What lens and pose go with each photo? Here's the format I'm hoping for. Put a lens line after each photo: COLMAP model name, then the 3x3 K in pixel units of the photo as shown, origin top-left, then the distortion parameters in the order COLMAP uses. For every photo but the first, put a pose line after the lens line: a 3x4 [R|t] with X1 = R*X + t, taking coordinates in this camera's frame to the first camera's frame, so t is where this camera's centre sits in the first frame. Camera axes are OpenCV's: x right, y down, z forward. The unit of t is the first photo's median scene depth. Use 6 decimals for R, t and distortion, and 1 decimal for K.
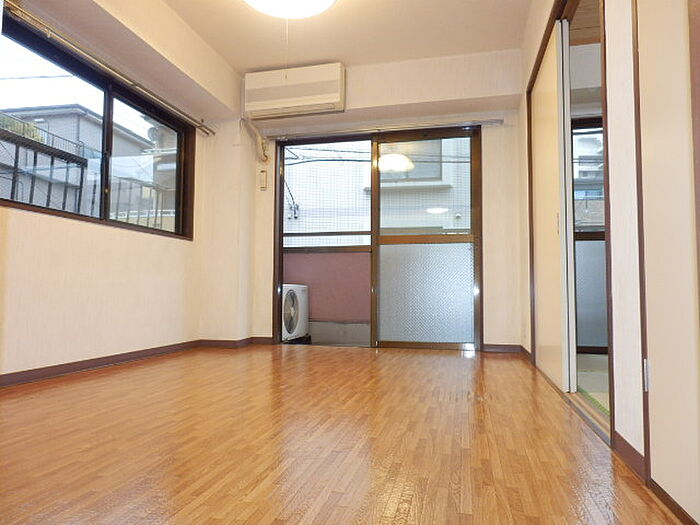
lens RADIAL K [[484.6, 0, 351.1], [0, 484.6, 261.7], [0, 0, 1]] dist [-0.006482, -0.002263]
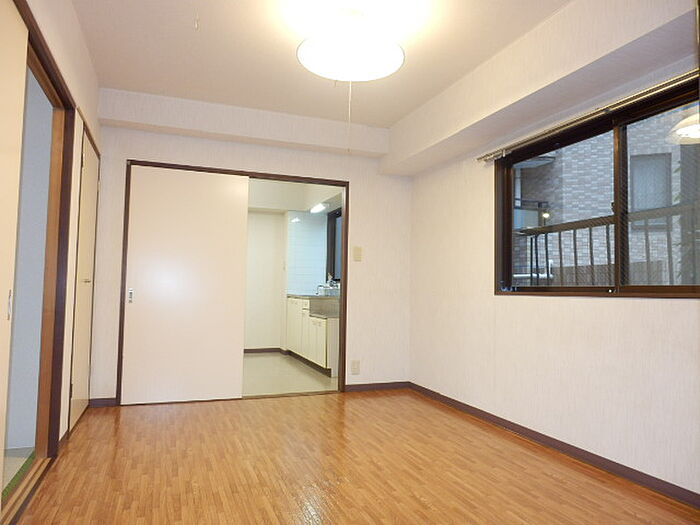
lens RADIAL K [[484.6, 0, 349.6], [0, 484.6, 260.9], [0, 0, 1]] dist [-0.006482, -0.002263]
pose [[-0.829044, -0.053555, -0.556613, 0.583648], [0.011731, 0.993518, -0.113065, -0.147886], [0.559060, -0.100266, -0.823042, 2.692693]]
